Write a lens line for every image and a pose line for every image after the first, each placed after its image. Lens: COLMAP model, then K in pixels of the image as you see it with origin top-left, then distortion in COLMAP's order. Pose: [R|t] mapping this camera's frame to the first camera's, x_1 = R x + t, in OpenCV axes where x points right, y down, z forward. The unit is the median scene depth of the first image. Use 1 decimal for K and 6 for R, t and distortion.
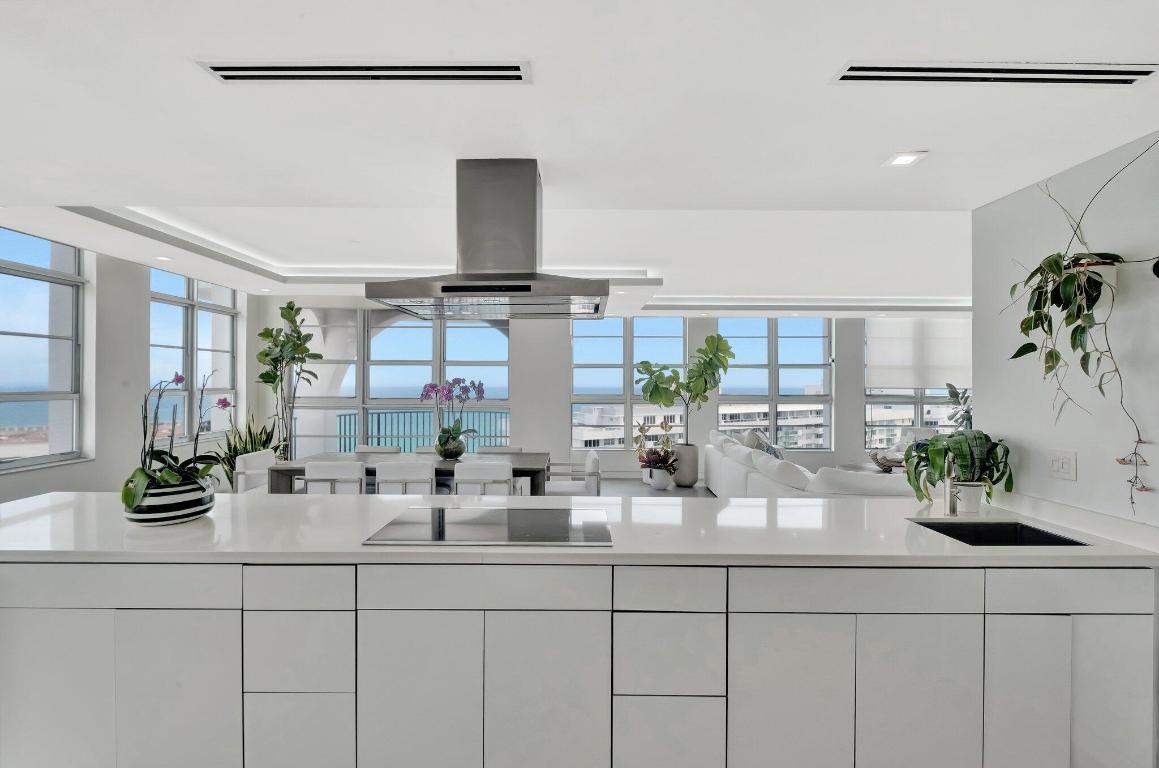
lens RADIAL K [[522.7, 0, 573.3], [0, 522.7, 381.6], [0, 0, 1]] dist [0.001522, -0.000468]
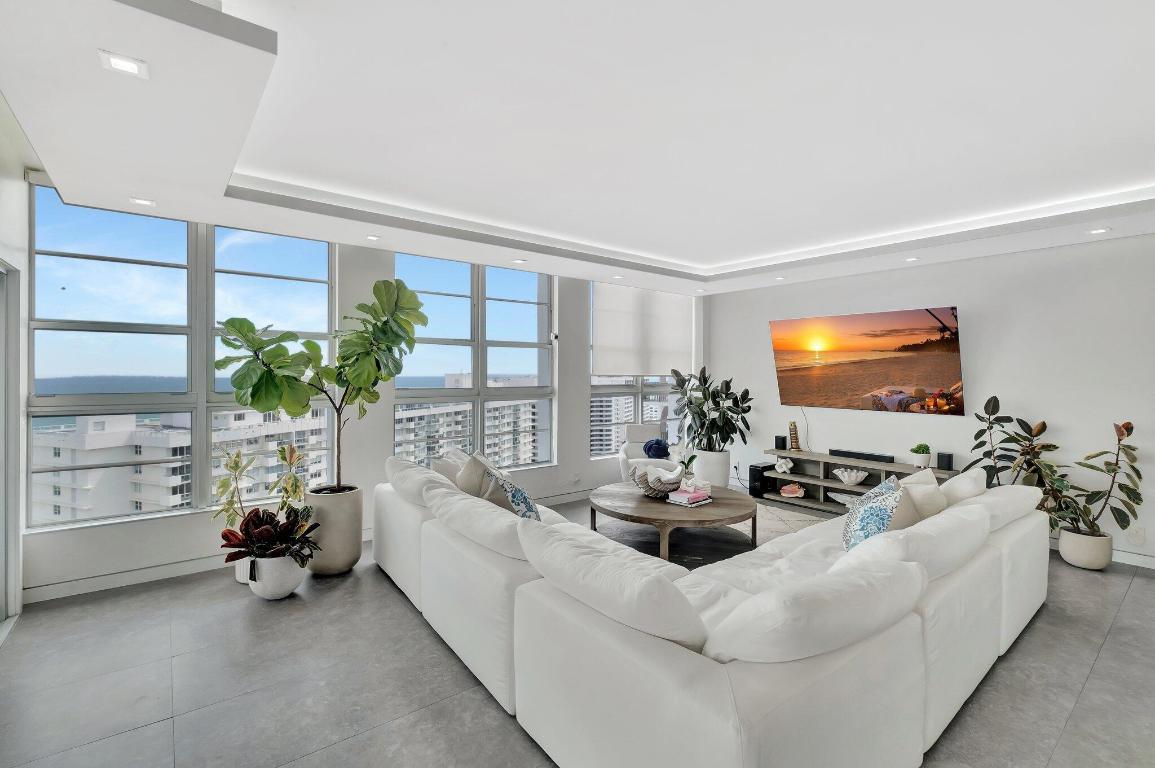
lens RADIAL K [[520.8, 0, 576.0], [0, 520.8, 375.3], [0, 0, 1]] dist [0.001522, -0.000468]
pose [[0.784554, -0.003668, 0.620050, 0.082885], [-0.000863, 0.999975, 0.007007, 0.006639], [-0.620060, -0.006032, 0.784531, 0.447419]]
